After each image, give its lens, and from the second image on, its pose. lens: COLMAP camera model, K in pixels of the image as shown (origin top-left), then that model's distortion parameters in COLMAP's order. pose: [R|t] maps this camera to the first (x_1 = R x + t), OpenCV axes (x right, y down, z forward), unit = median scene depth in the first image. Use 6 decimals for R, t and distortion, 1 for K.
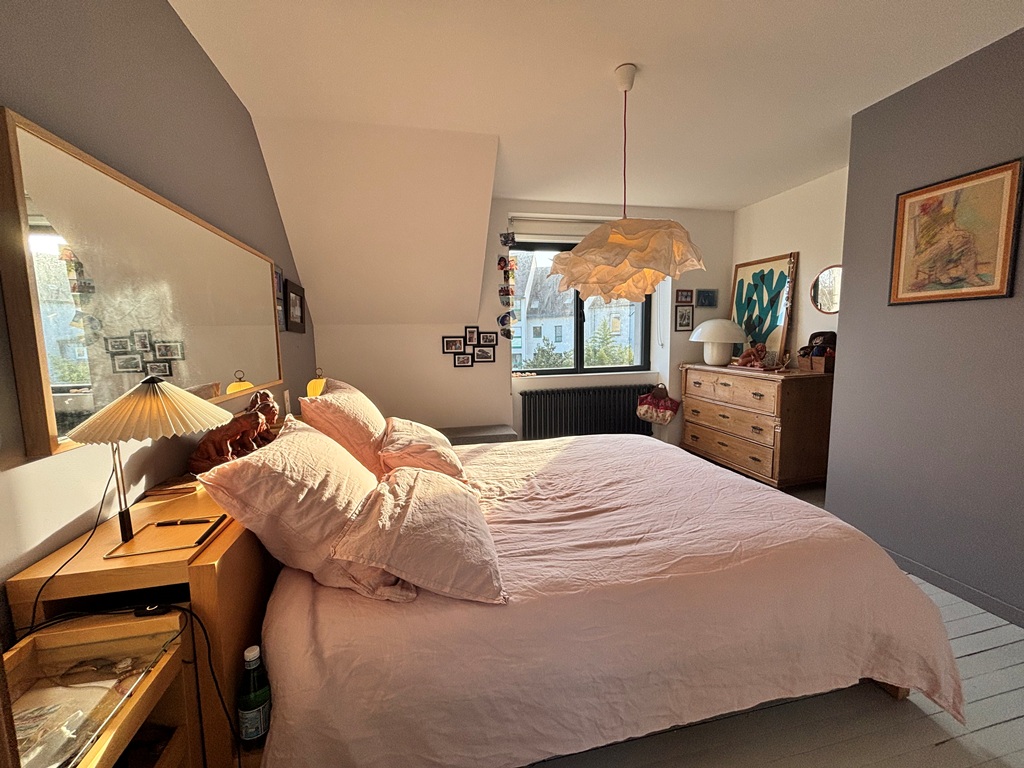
lens RADIAL K [[410.9, 0, 510.9], [0, 410.9, 384.5], [0, 0, 1]] dist [0.000057, -0.000244]
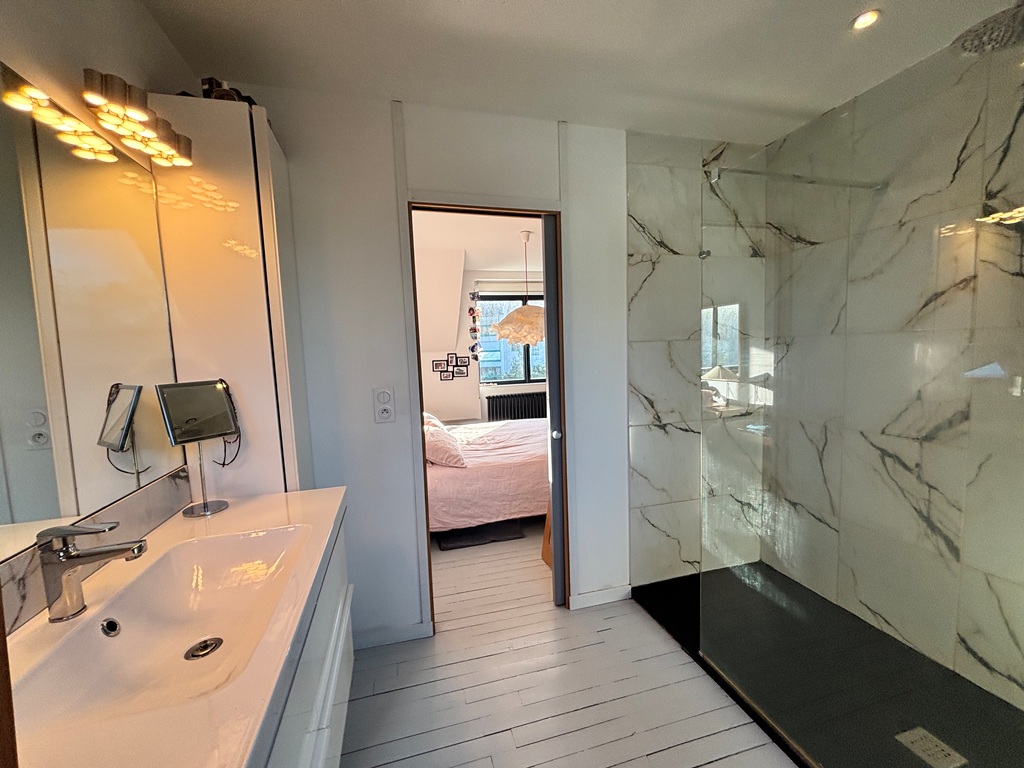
lens RADIAL K [[410.9, 0, 511.0], [0, 410.9, 379.8], [0, 0, 1]] dist [0.000057, -0.000244]
pose [[0.998798, -0.021377, 0.044109, 0.052430], [0.023257, 0.998823, -0.042571, 0.024851], [-0.043147, 0.043545, 0.998119, -0.507896]]
